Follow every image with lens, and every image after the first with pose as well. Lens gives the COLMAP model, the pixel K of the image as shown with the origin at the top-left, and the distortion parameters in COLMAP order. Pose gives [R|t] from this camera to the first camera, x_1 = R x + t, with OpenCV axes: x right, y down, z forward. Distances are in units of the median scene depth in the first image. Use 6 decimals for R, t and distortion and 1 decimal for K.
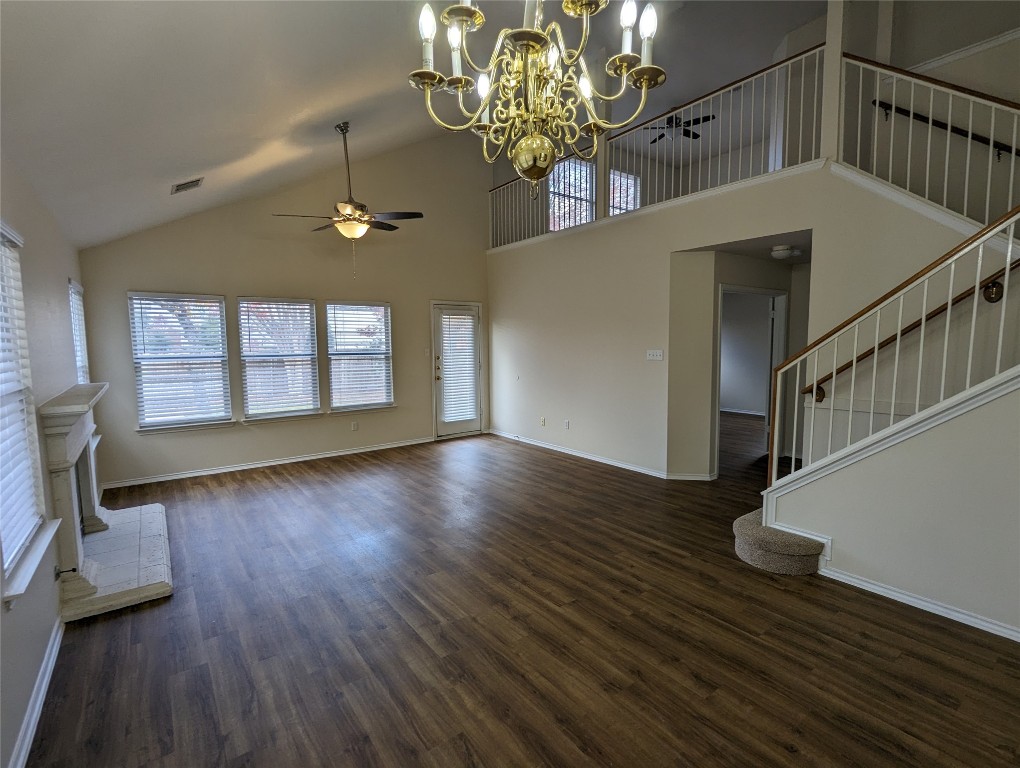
lens RADIAL K [[486.3, 0, 507.2], [0, 486.3, 383.9], [0, 0, 1]] dist [0.002663, 0.000617]
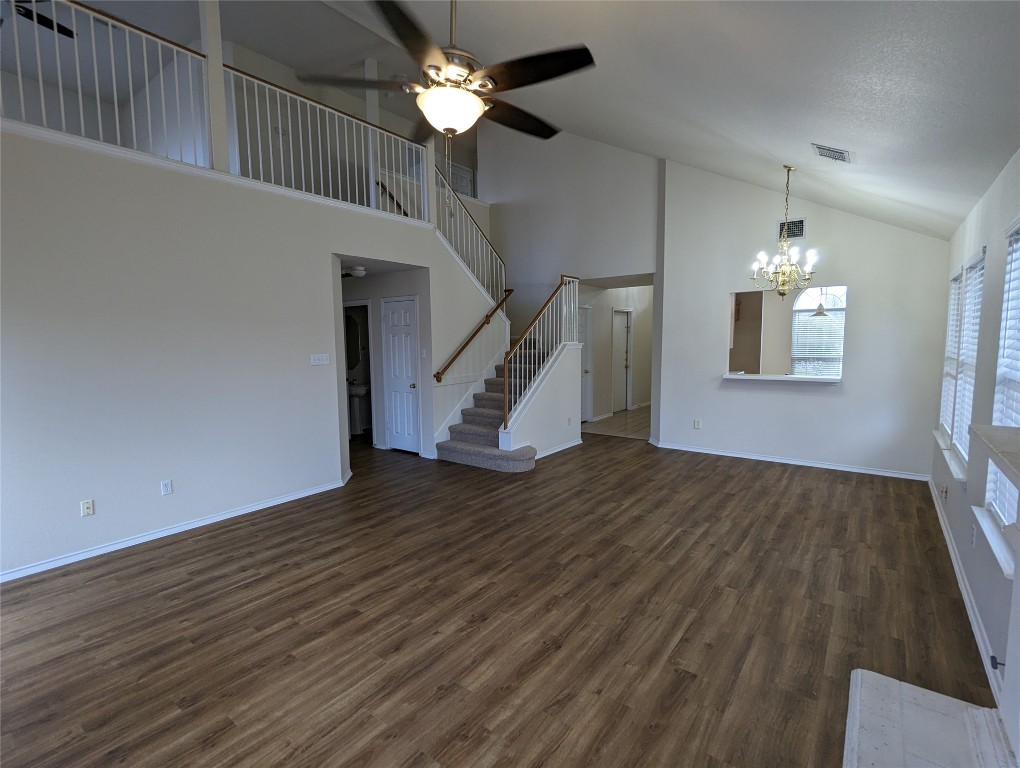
lens RADIAL K [[486.3, 0, 507.2], [0, 486.3, 383.9], [0, 0, 1]] dist [0.002663, 0.000617]
pose [[-0.273126, -0.079185, 0.958714, -0.744062], [0.102056, 0.988597, 0.110727, -0.087596], [-0.956549, 0.128085, -0.261931, 0.999338]]
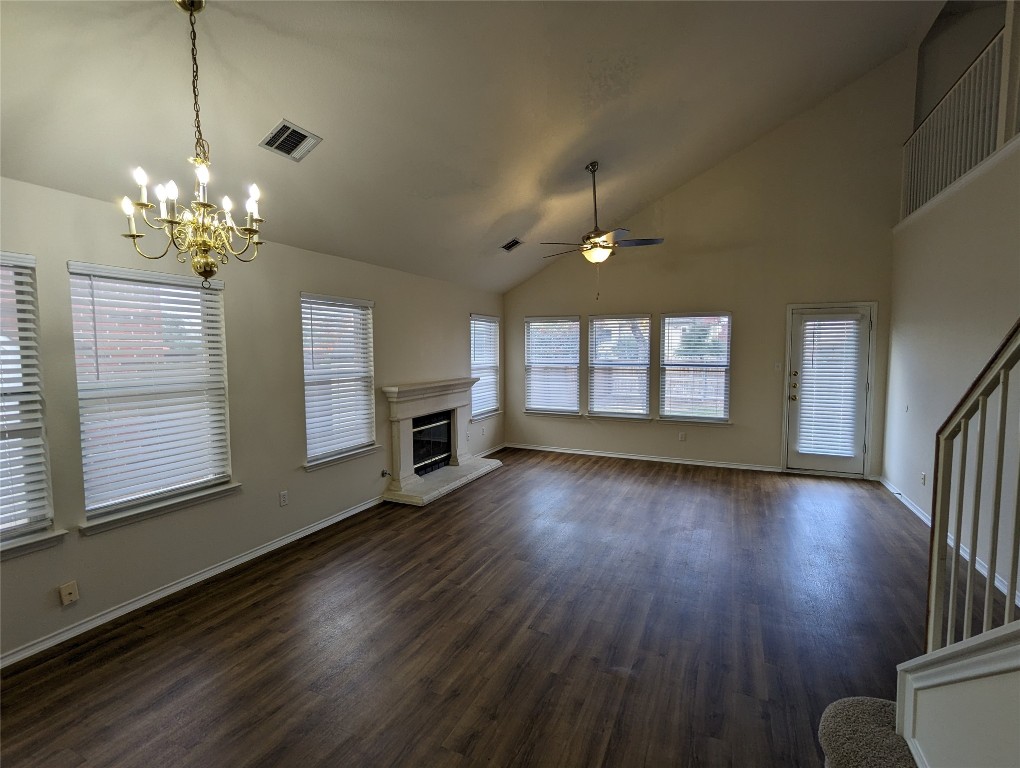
lens RADIAL K [[486.3, 0, 507.2], [0, 486.3, 383.9], [0, 0, 1]] dist [0.002663, 0.000617]
pose [[0.478238, 0.072772, -0.875210, 0.528727], [-0.081116, 0.995961, 0.038488, -0.042849], [0.874476, 0.052587, 0.482209, 0.263461]]
